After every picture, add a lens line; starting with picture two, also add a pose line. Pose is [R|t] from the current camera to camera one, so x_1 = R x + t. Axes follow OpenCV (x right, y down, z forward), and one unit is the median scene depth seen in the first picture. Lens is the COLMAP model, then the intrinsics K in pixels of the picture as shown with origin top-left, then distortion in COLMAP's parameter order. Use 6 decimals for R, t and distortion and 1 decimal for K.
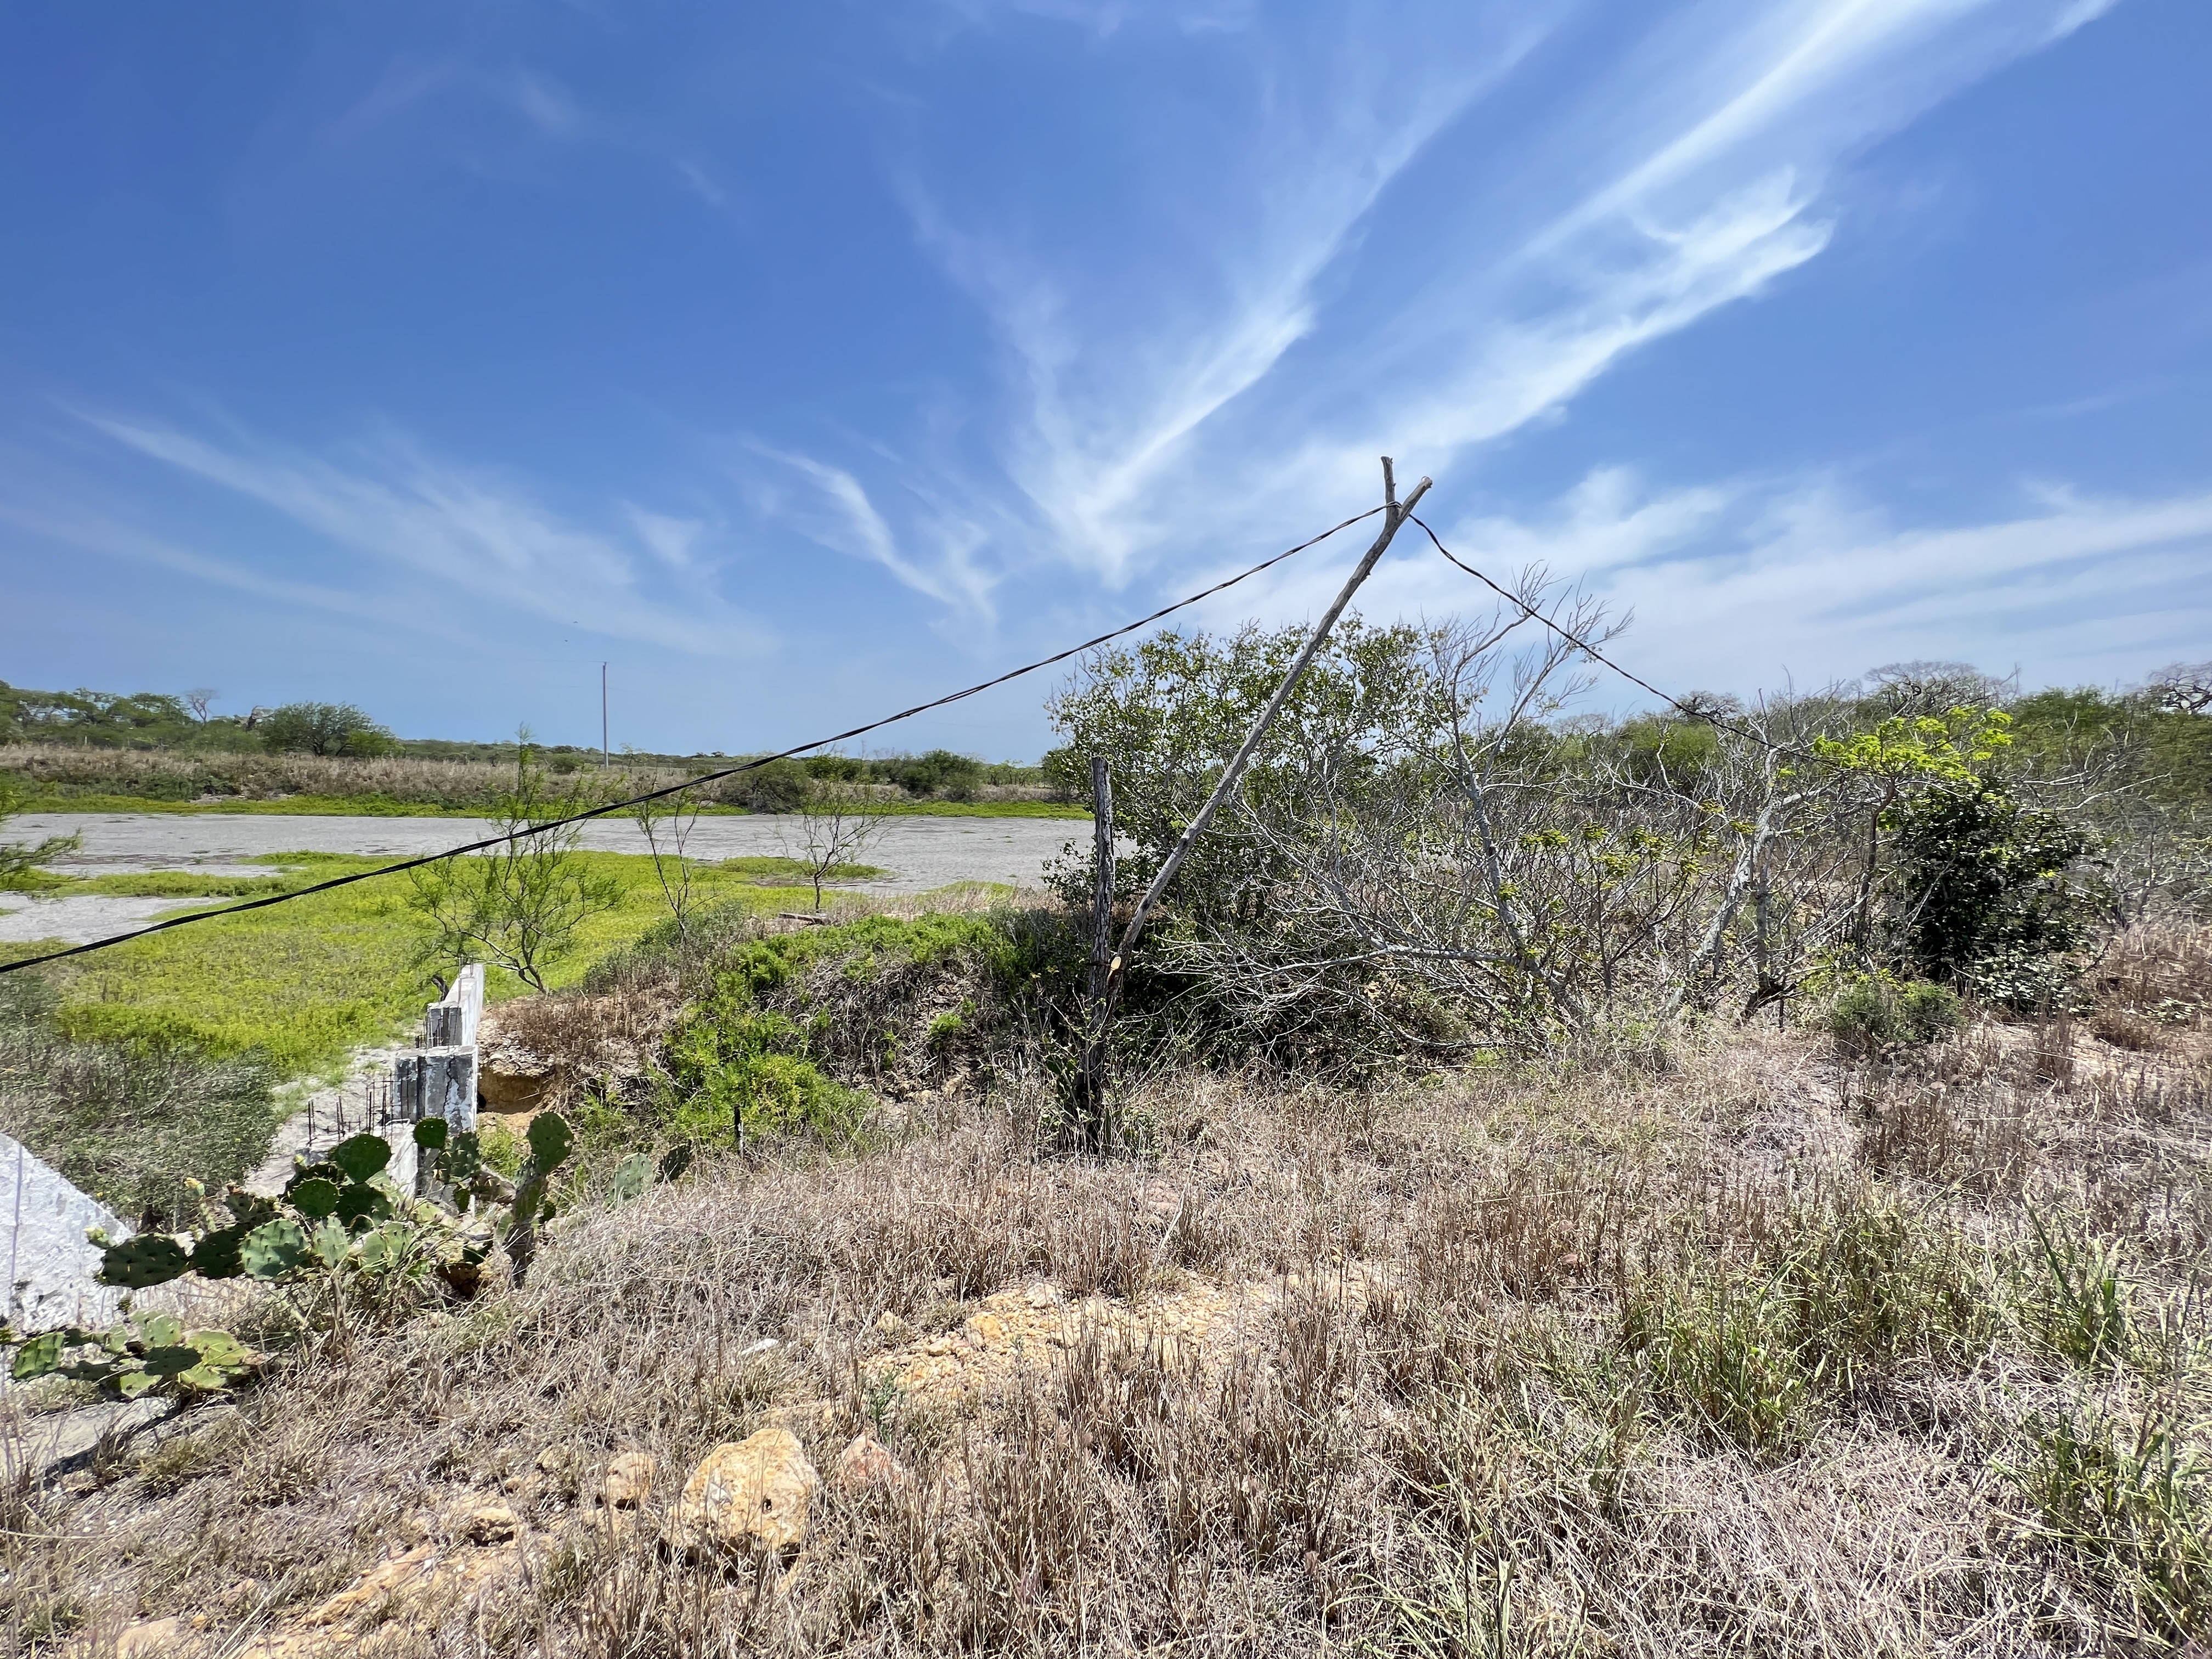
lens RADIAL K [[886.1, 0, 1110.7], [0, 886.1, 830.2], [0, 0, 1]] dist [-0.004494, 0.001890]
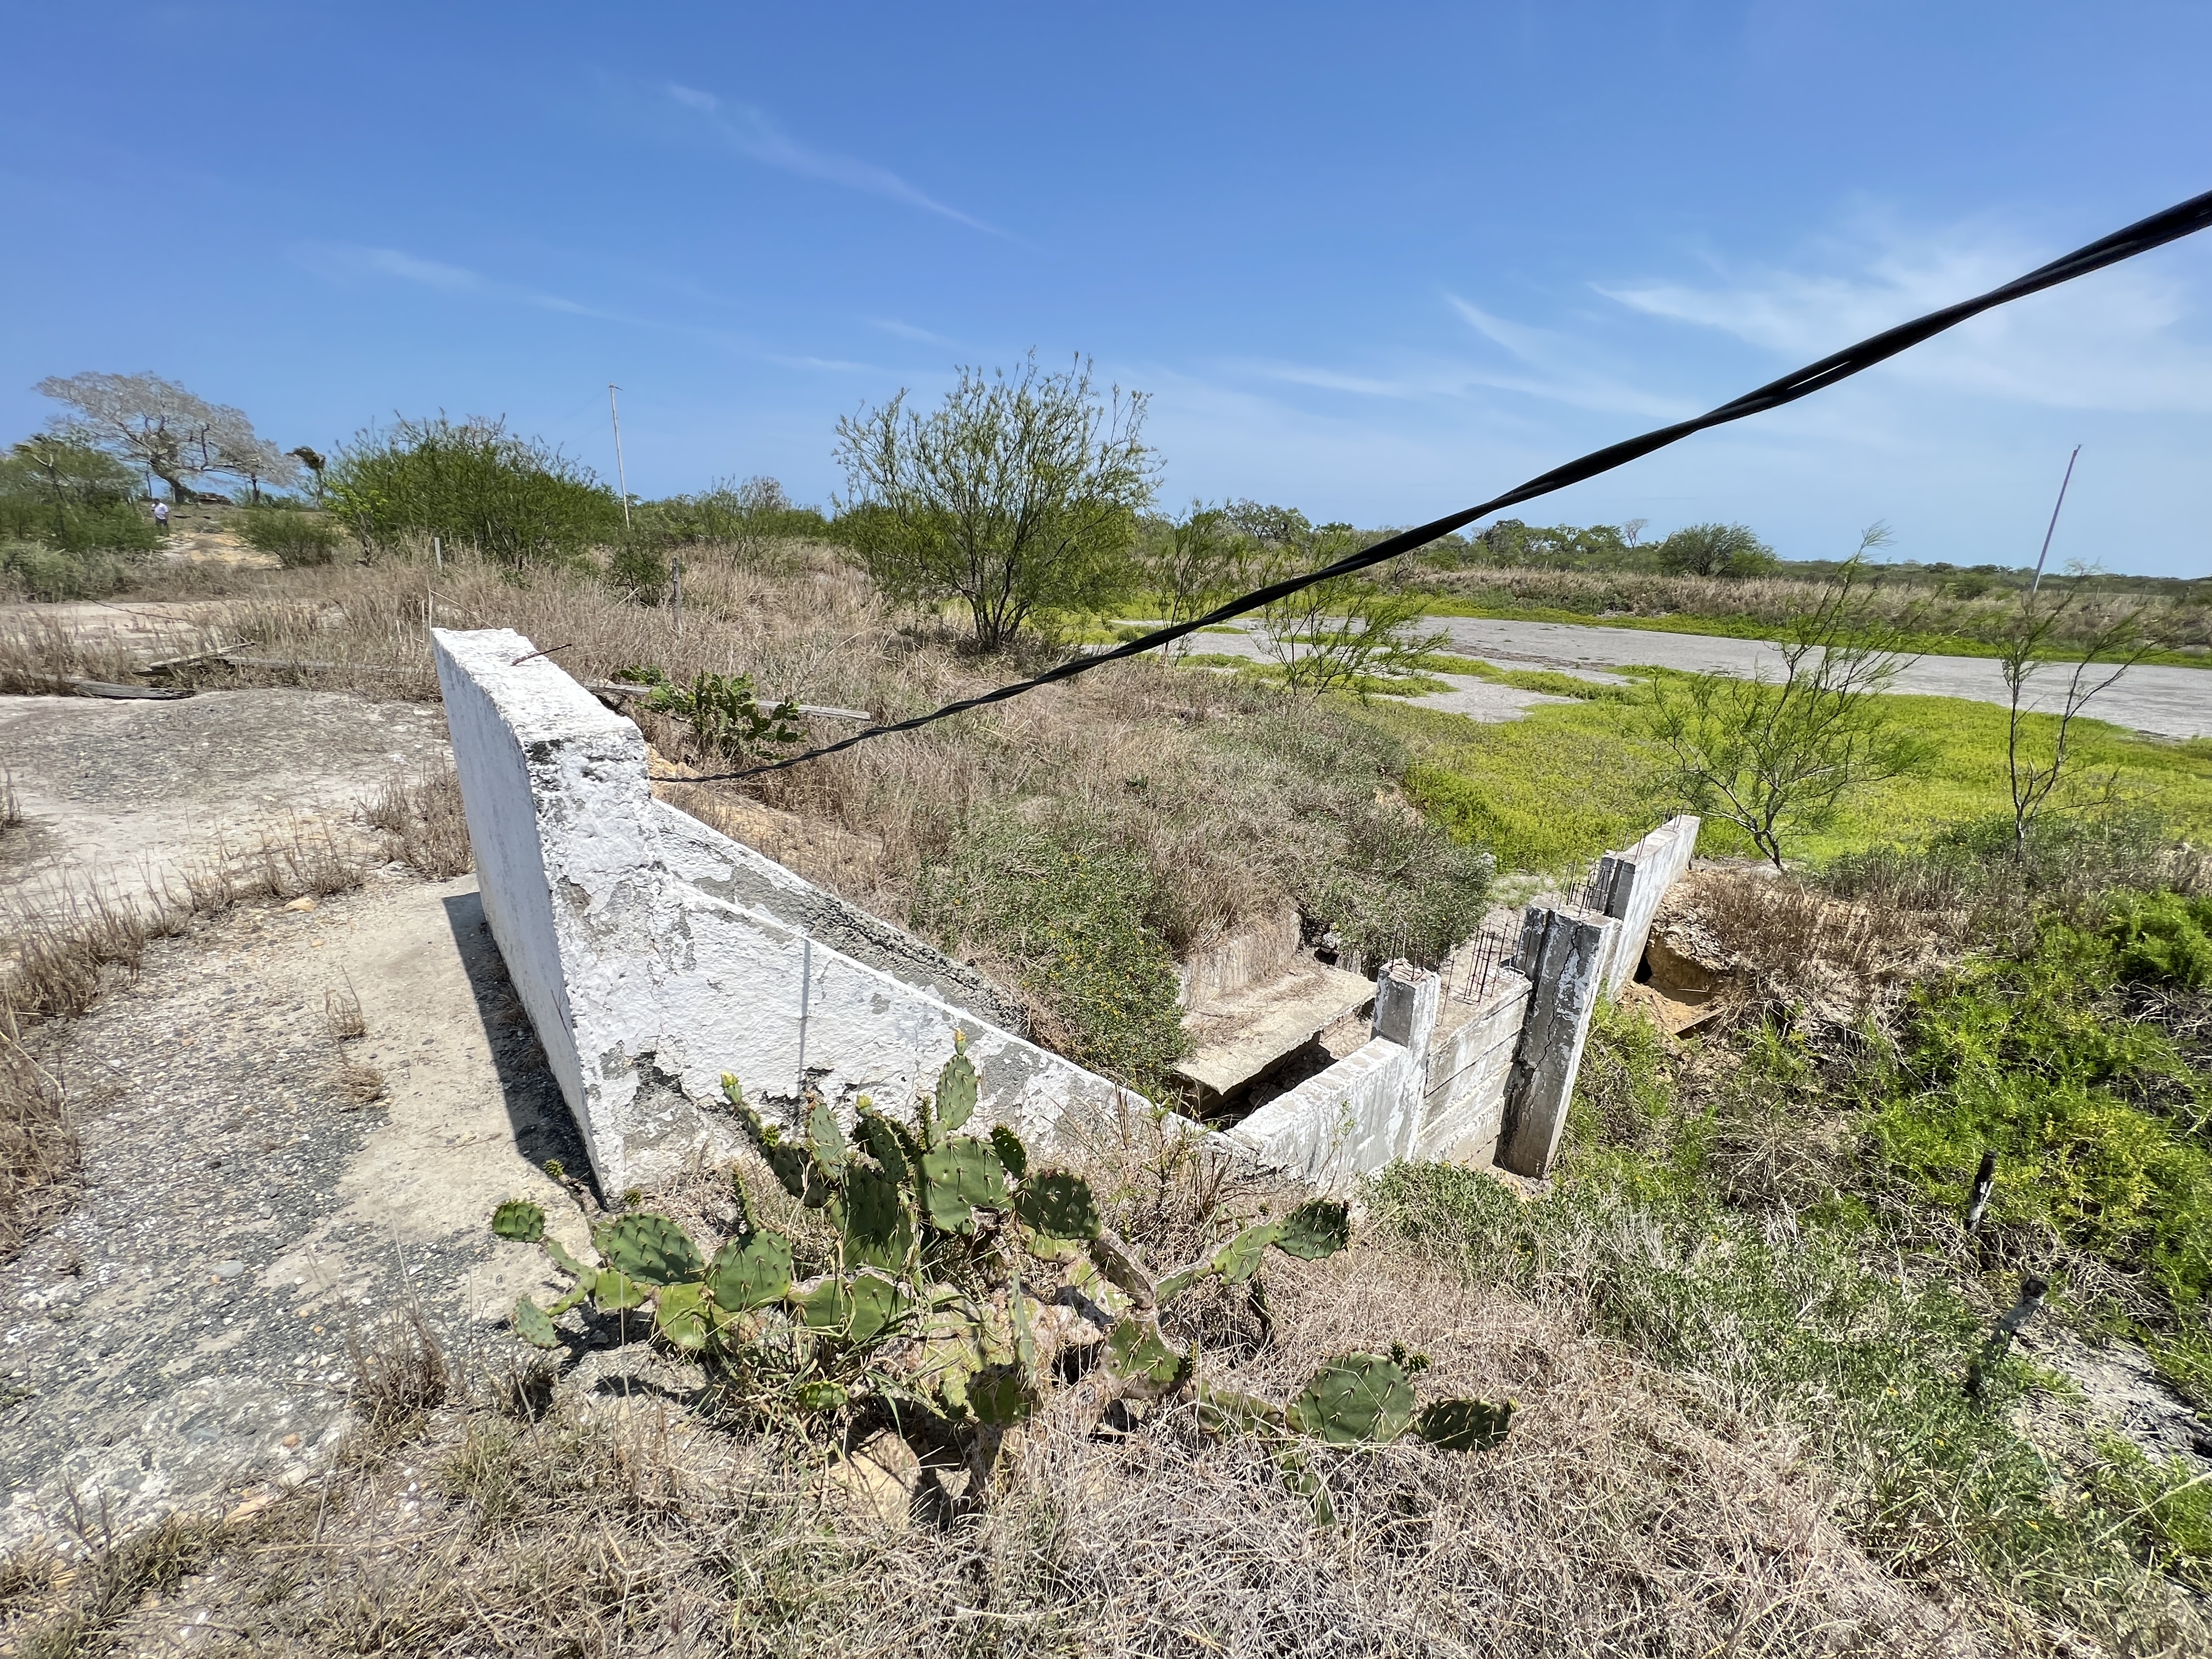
lens RADIAL K [[886.1, 0, 1110.7], [0, 886.1, 830.2], [0, 0, 1]] dist [-0.004494, 0.001890]
pose [[0.257241, 0.263943, -0.929603, -0.068597], [-0.080232, 0.964488, 0.251646, -0.004345], [0.963011, 0.009850, 0.269282, 0.236904]]
